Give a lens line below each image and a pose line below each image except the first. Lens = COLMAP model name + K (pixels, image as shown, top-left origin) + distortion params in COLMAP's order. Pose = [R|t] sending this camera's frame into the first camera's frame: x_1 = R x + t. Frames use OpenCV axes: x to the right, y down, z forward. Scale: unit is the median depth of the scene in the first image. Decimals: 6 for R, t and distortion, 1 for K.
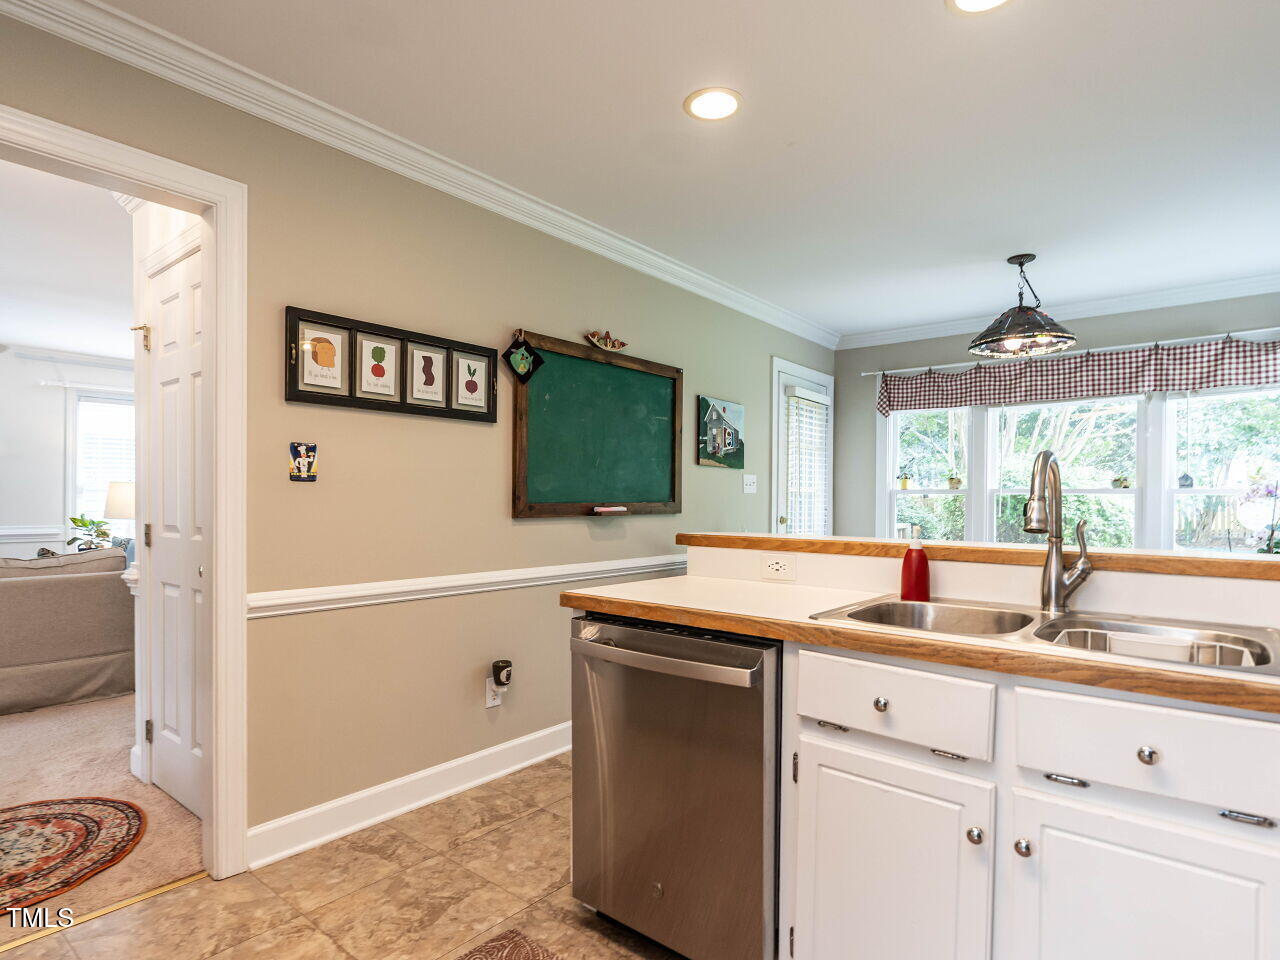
lens RADIAL K [[706.1, 0, 642.5], [0, 706.1, 491.8], [0, 0, 1]] dist [0.003078, -0.000664]
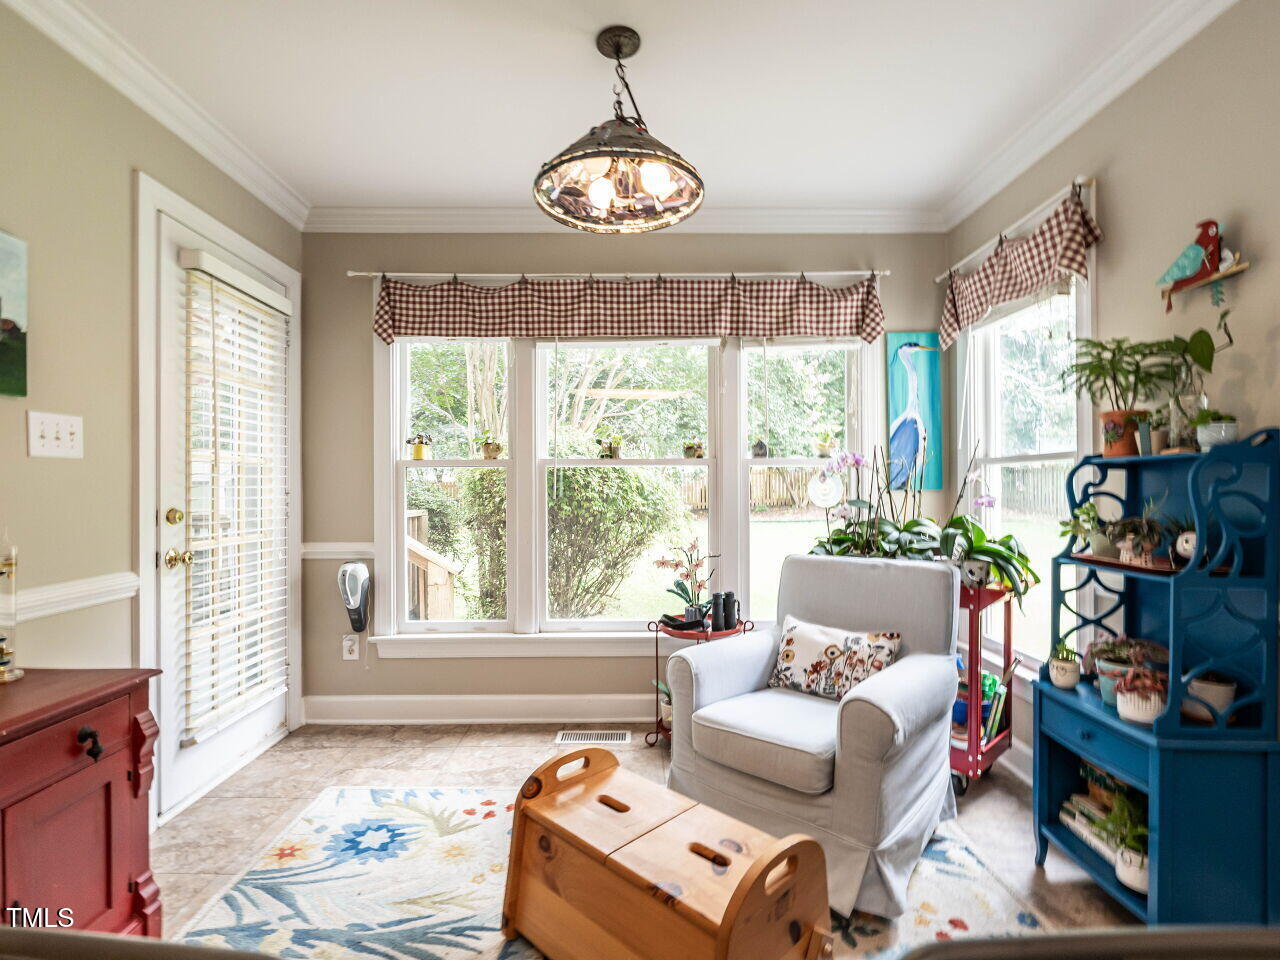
lens RADIAL K [[622.4, 0, 641.5], [0, 622.4, 483.9], [0, 0, 1]] dist [-0.001738, -0.001331]
pose [[0.768932, -0.009129, 0.639266, 0.191160], [0.002105, 0.999929, 0.011748, 0.014846], [-0.639327, -0.007688, 0.768896, 0.502562]]
